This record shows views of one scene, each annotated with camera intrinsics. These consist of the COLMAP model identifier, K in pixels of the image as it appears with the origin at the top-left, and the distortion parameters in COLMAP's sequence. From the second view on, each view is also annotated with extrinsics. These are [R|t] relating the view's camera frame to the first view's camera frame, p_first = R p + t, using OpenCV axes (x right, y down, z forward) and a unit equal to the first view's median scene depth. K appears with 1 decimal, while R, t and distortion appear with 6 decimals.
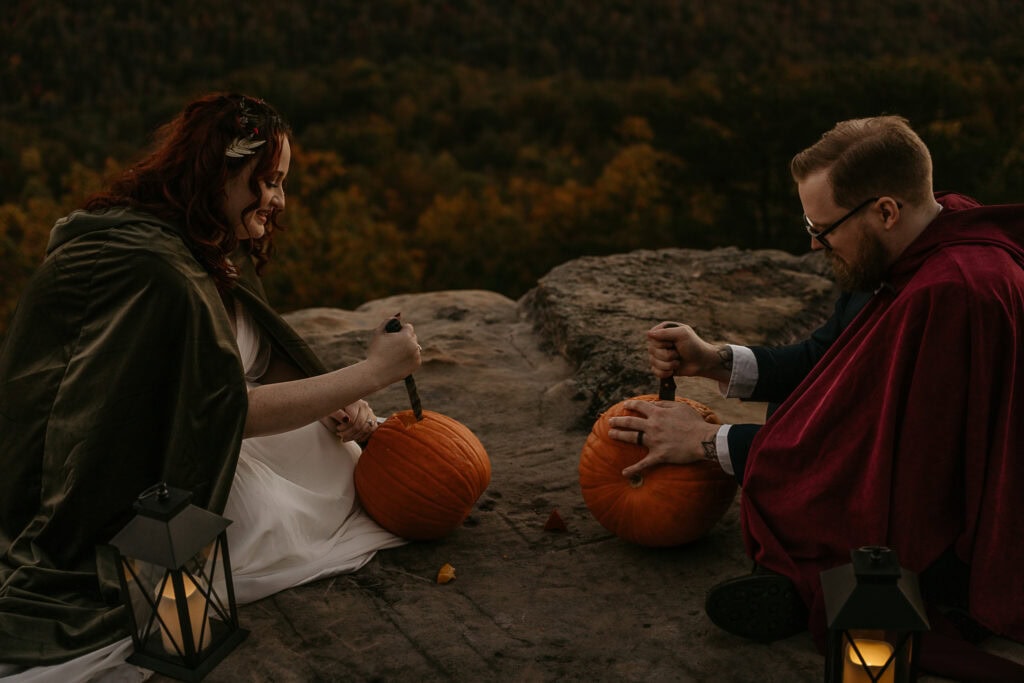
lens RADIAL K [[1391.5, 0, 514.3], [0, 1391.5, 342.2], [0, 0, 1]] dist [0.023970, 0.000000]
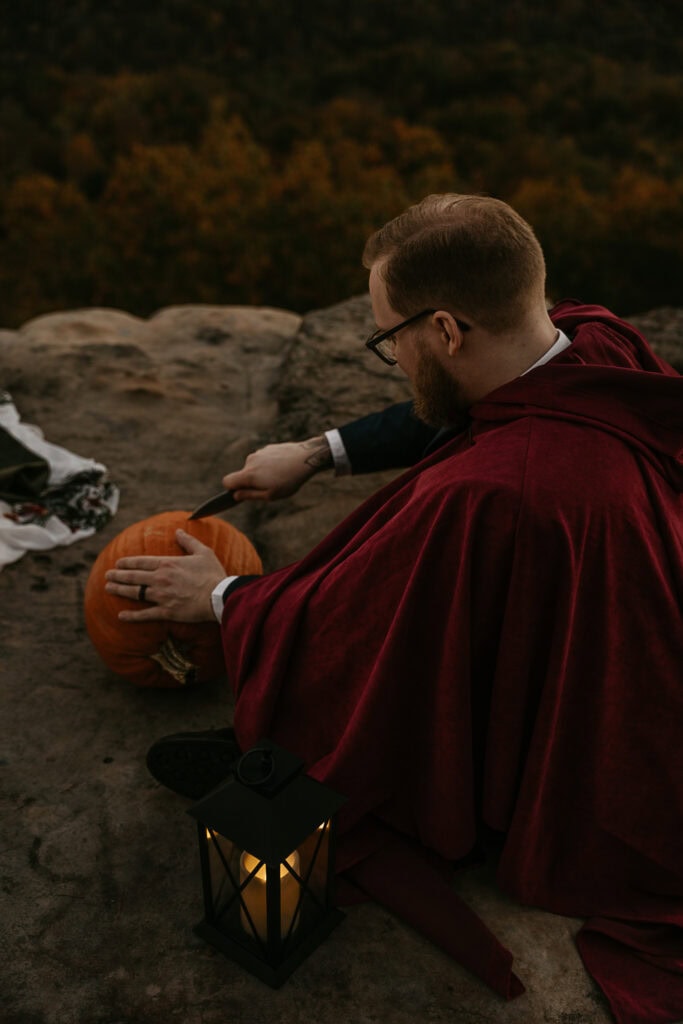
lens RADIAL K [[1175.5, 0, 332.5], [0, 1175.5, 512.9], [0, 0, 1]] dist [0.017939, 0.000000]
pose [[0.966164, 0.167596, -0.196059, 0.222912], [-0.129608, 0.972651, 0.192747, -0.071154], [0.223001, -0.160814, 0.961462, 0.210308]]
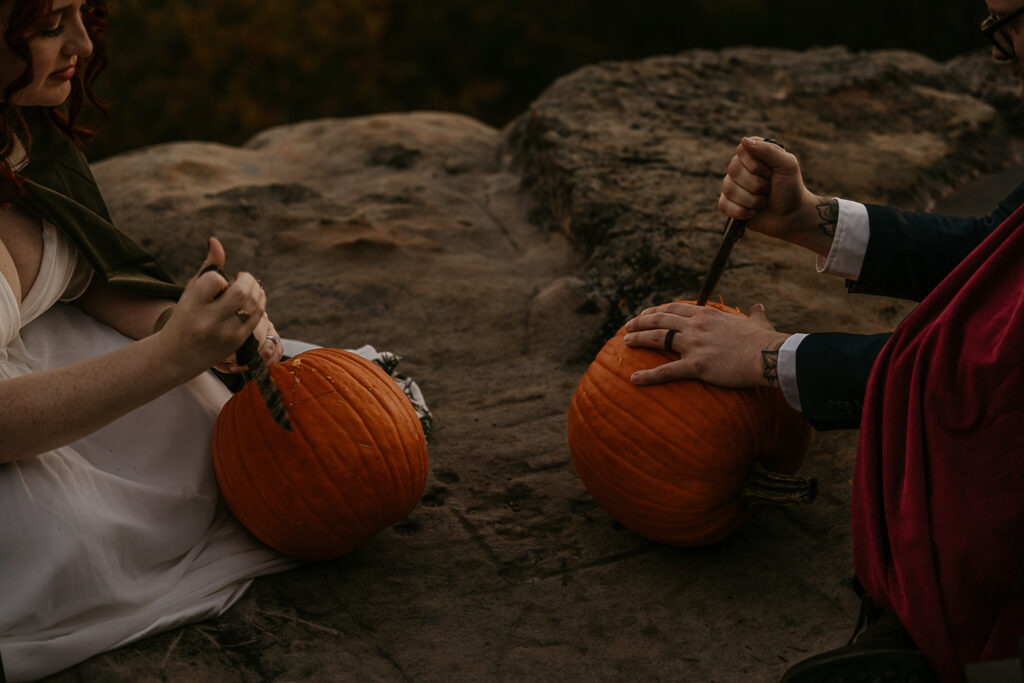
lens RADIAL K [[2004.2, 0, 520.3], [0, 2004.2, 336.0], [0, 0, 1]] dist [0.053014, 0.000000]
pose [[0.999960, 0.008897, 0.000032, 0.013775], [-0.008850, 0.994238, 0.106829, -0.038293], [0.000918, -0.106825, 0.994277, 0.081425]]
